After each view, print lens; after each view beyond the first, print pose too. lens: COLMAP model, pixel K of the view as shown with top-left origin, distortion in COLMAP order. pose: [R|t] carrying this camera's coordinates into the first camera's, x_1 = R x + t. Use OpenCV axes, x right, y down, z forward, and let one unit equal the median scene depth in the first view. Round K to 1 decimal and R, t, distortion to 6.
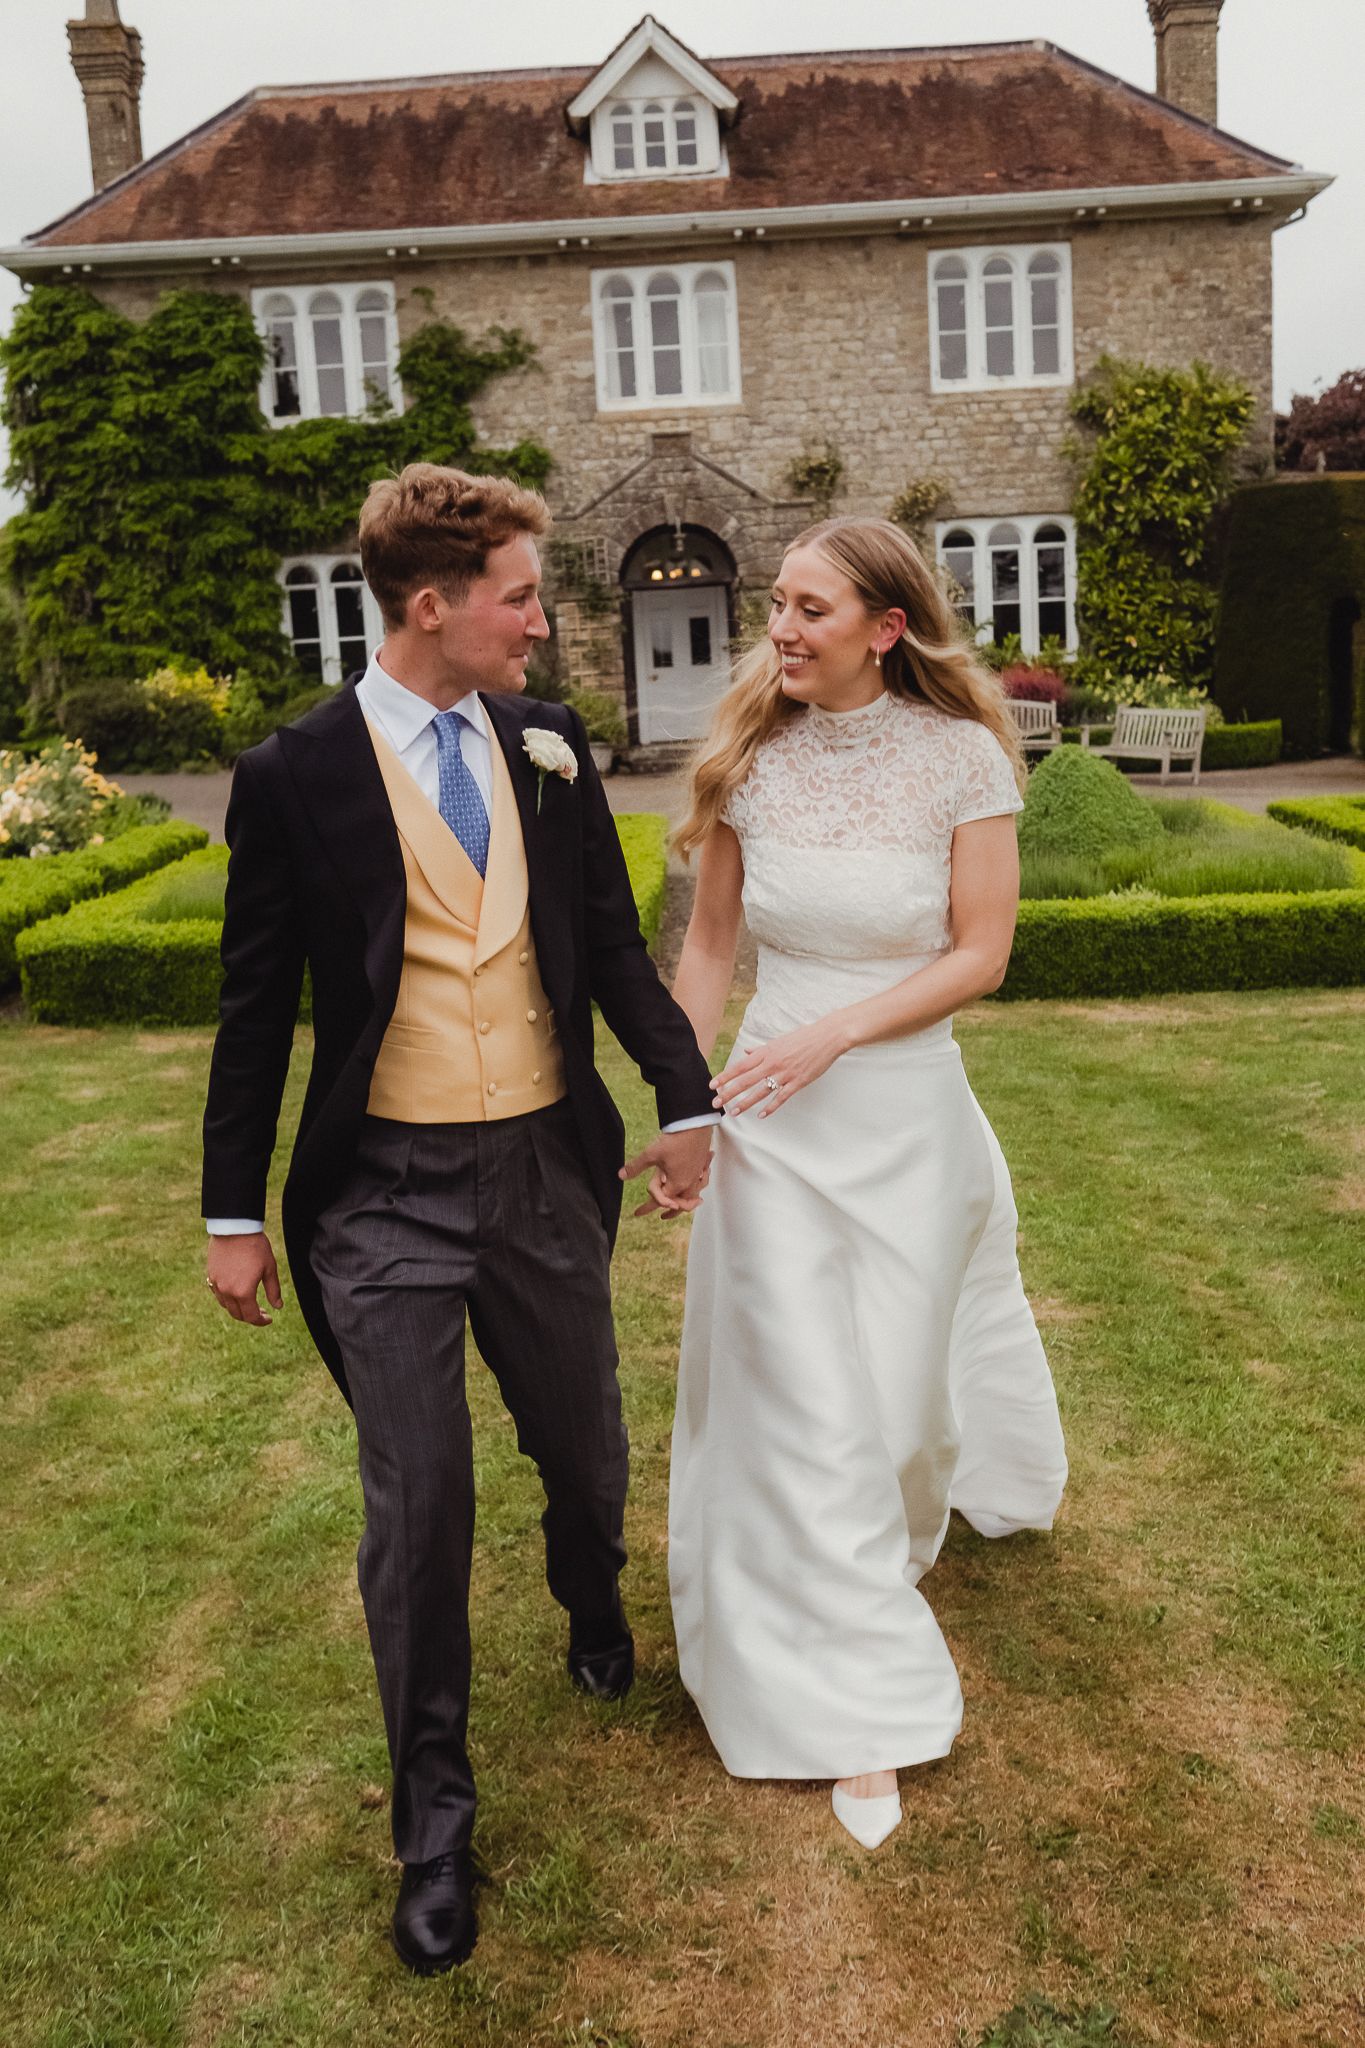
lens RADIAL K [[2041.8, 0, 682.9], [0, 2041.8, 1027.2], [0, 0, 1]] dist [0.015392, 0.000000]
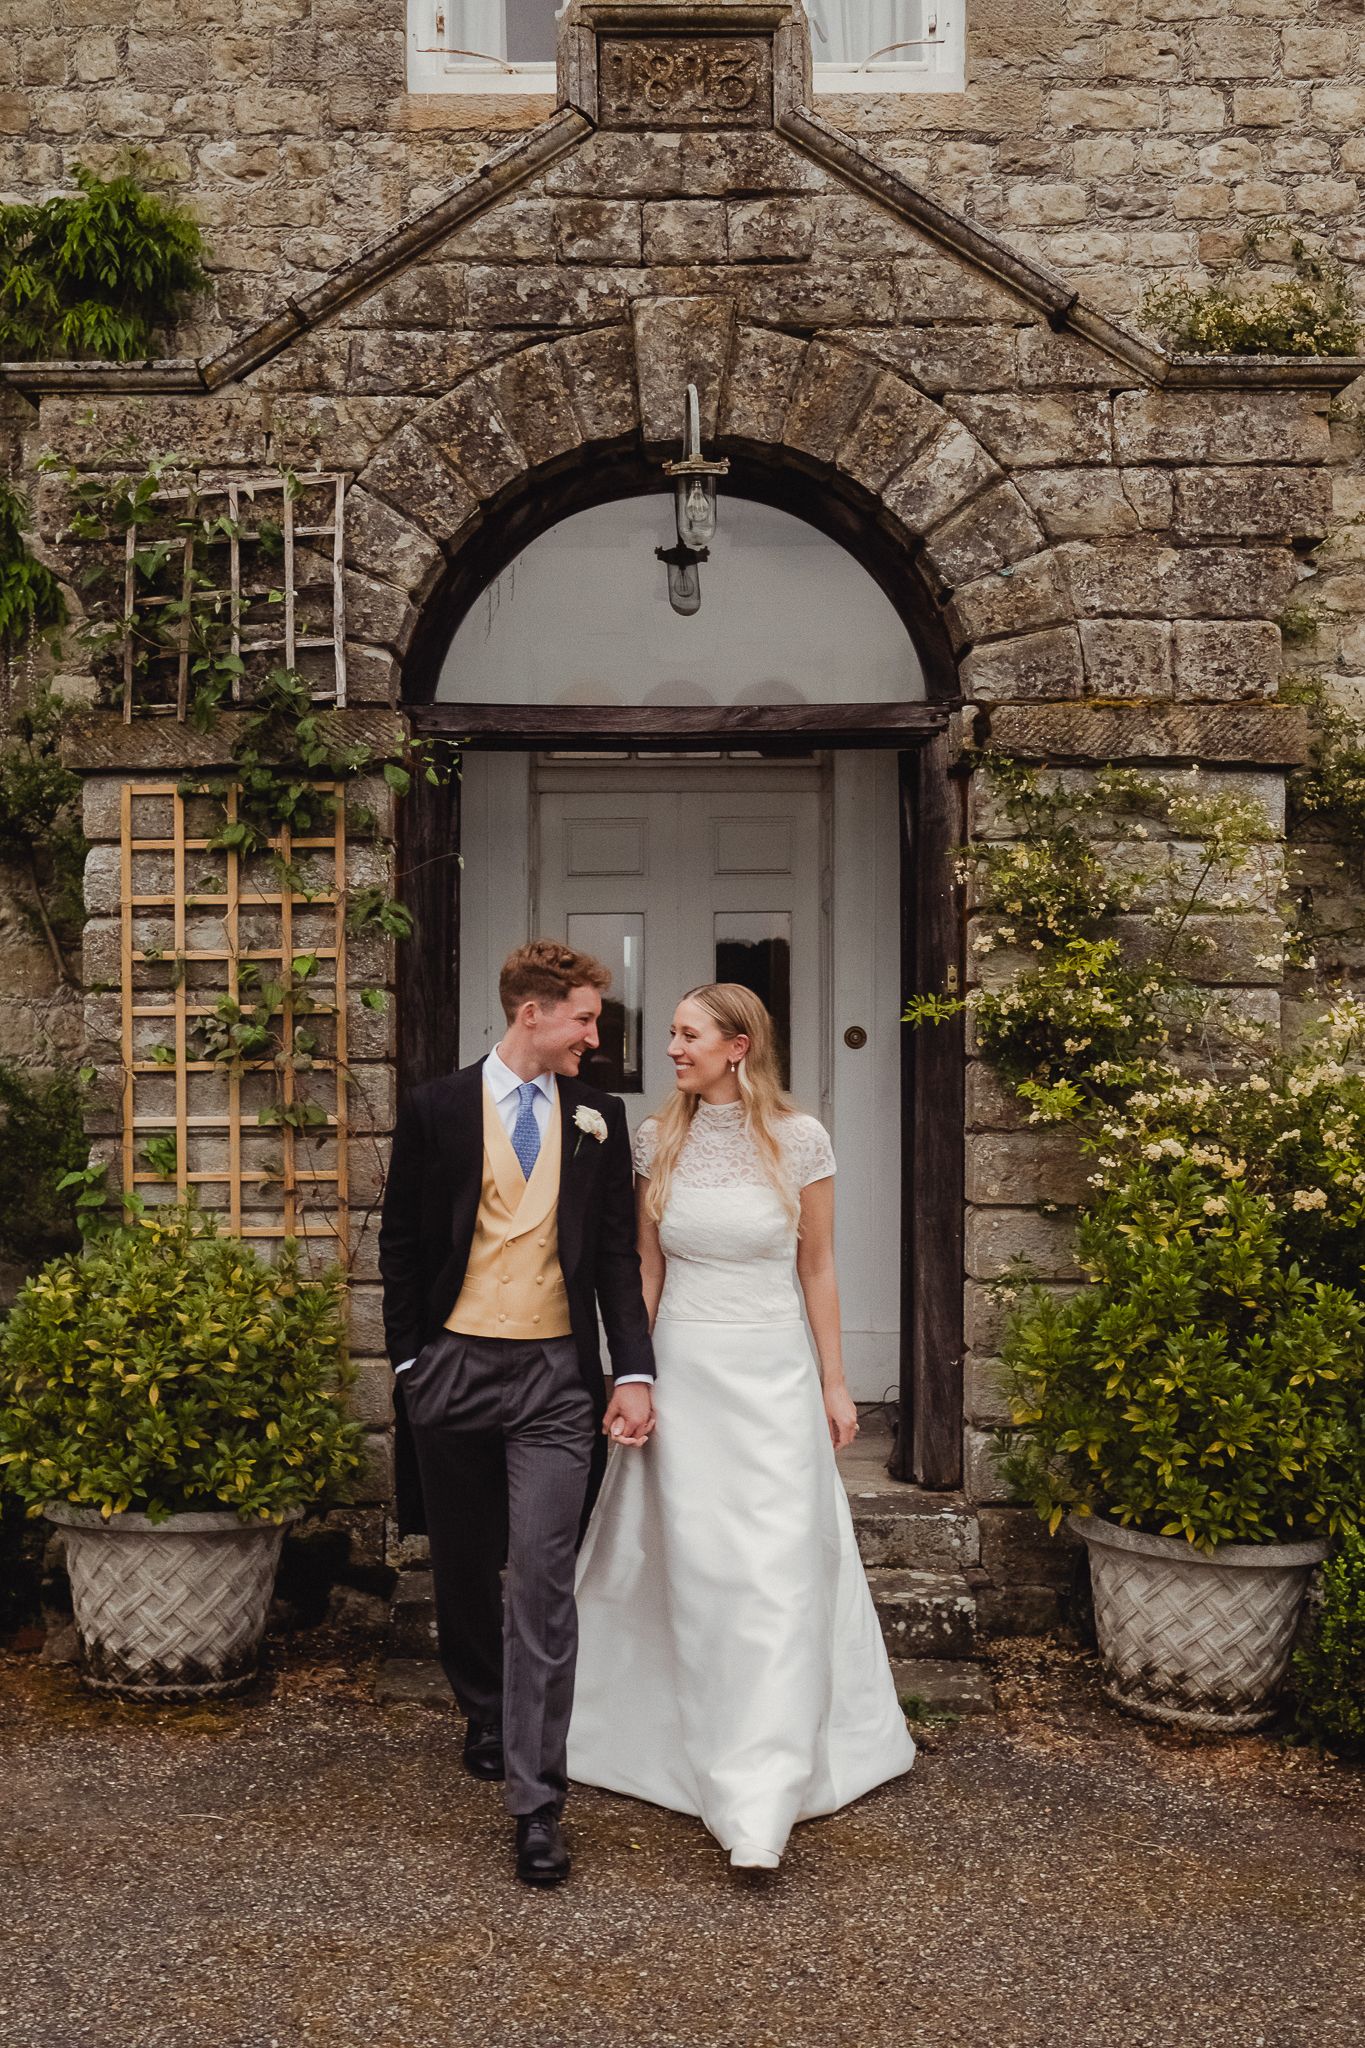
lens RADIAL K [[2041.8, 0, 683.4], [0, 2041.8, 1024.1], [0, 0, 1]] dist [0.015392, 0.000000]
pose [[0.998519, 0.054240, -0.004287, 0.000660], [-0.054153, 0.983093, -0.174914, -0.150812], [-0.005273, 0.174887, 0.984574, 0.802838]]
